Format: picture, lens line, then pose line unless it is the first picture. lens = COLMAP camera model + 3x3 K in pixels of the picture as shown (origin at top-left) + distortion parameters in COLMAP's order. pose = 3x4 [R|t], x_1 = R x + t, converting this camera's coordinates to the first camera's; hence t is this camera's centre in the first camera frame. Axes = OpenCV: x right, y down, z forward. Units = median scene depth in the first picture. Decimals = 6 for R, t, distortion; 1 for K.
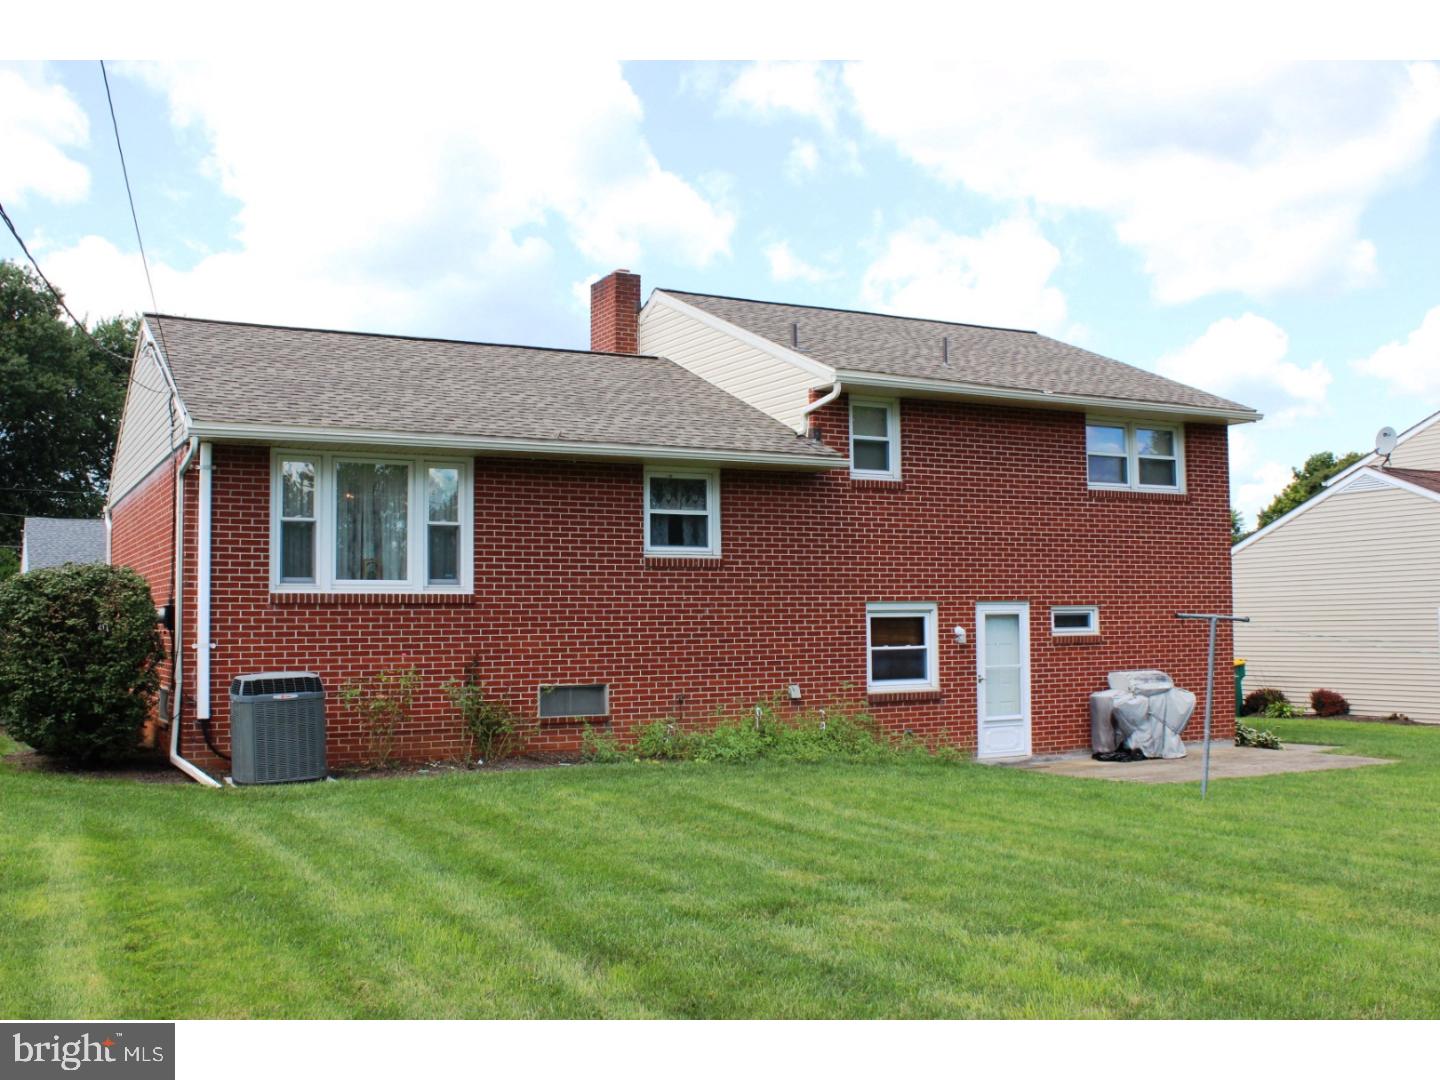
lens RADIAL K [[1447.2, 0, 720.0], [0, 1447.2, 540.0], [0, 0, 1]] dist [-0.013788, -0.009920]
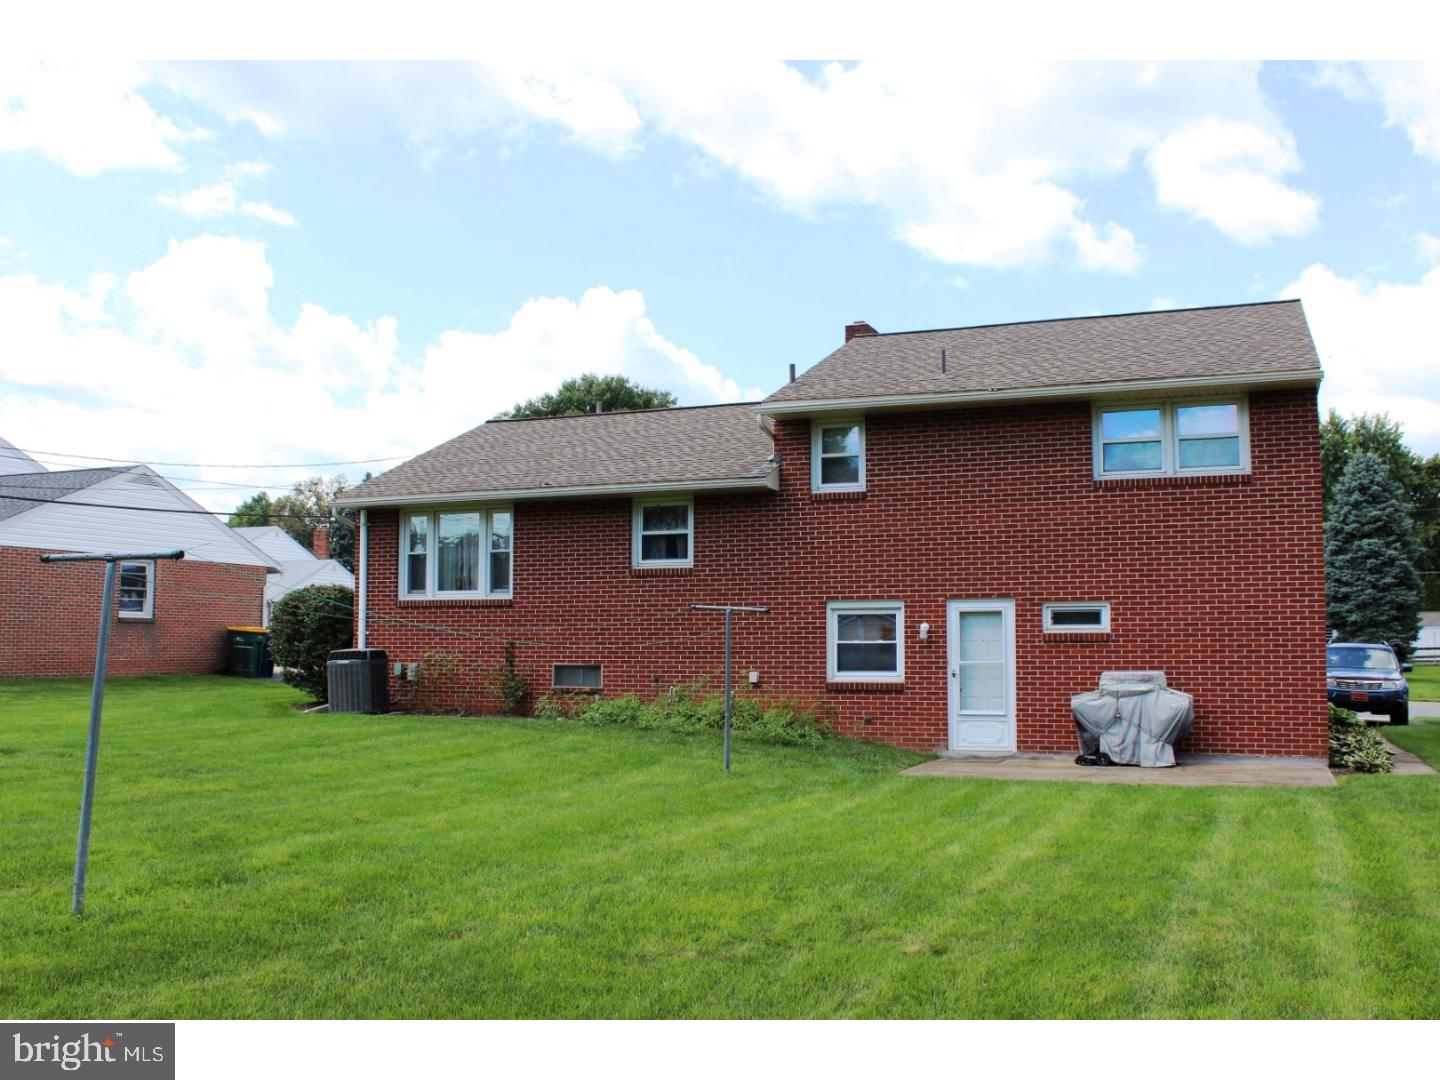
lens RADIAL K [[1447.2, 0, 720.0], [0, 1447.2, 540.0], [0, 0, 1]] dist [-0.013788, -0.009920]
pose [[0.610756, -0.046351, -0.790461, 0.919235], [0.040851, 0.998800, -0.027004, 0.021742], [0.790765, -0.015798, 0.611916, 0.235657]]
